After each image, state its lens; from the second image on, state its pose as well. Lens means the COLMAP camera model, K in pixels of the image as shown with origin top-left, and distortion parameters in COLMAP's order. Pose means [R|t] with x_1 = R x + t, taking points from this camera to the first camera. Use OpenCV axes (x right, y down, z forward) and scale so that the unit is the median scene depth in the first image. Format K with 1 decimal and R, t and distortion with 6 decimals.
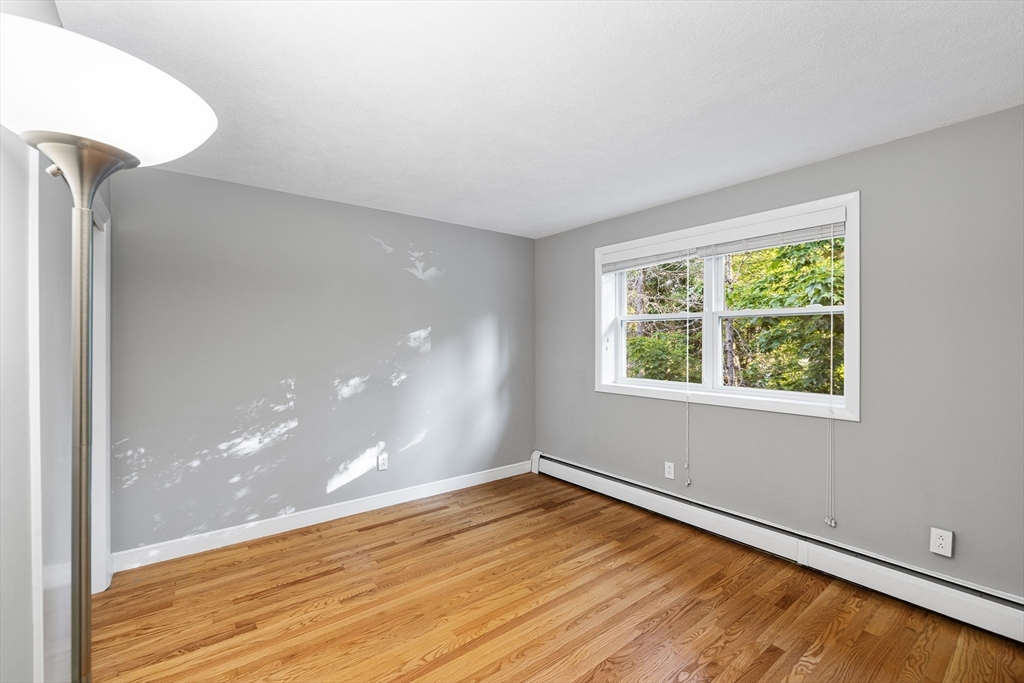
lens RADIAL K [[434.2, 0, 512.1], [0, 434.2, 340.7], [0, 0, 1]] dist [0.001502, -0.000511]
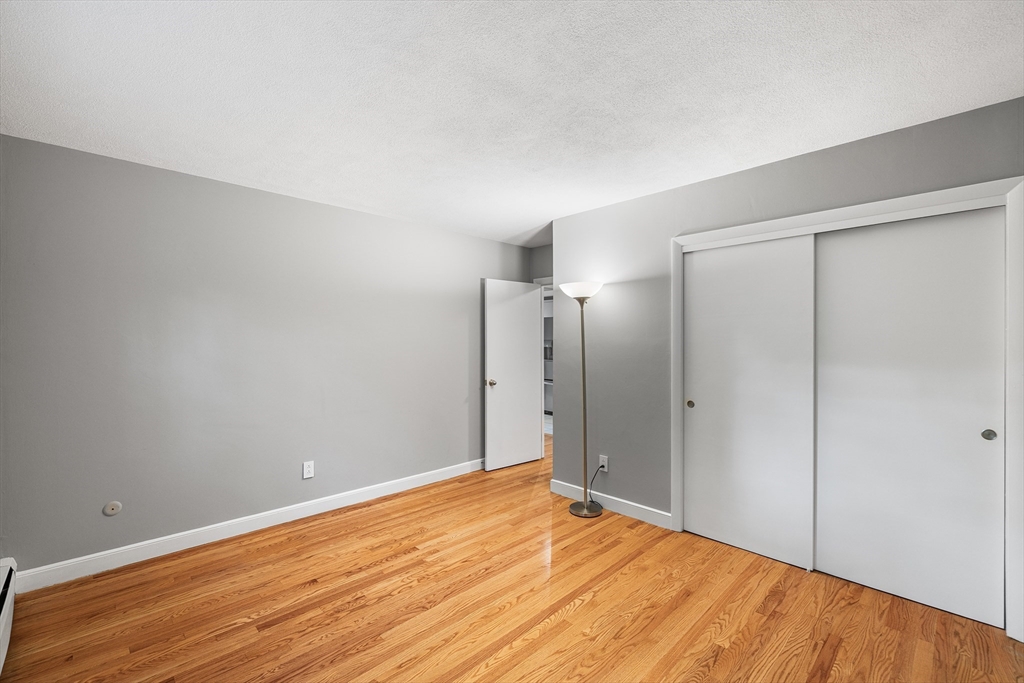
lens RADIAL K [[434.2, 0, 512.1], [0, 434.2, 340.5], [0, 0, 1]] dist [0.001502, -0.000511]
pose [[-0.993802, 0.000916, -0.111162, 0.109359], [0.000753, 0.999999, 0.001507, 0.008129], [0.111163, 0.001414, -0.993801, 1.951636]]
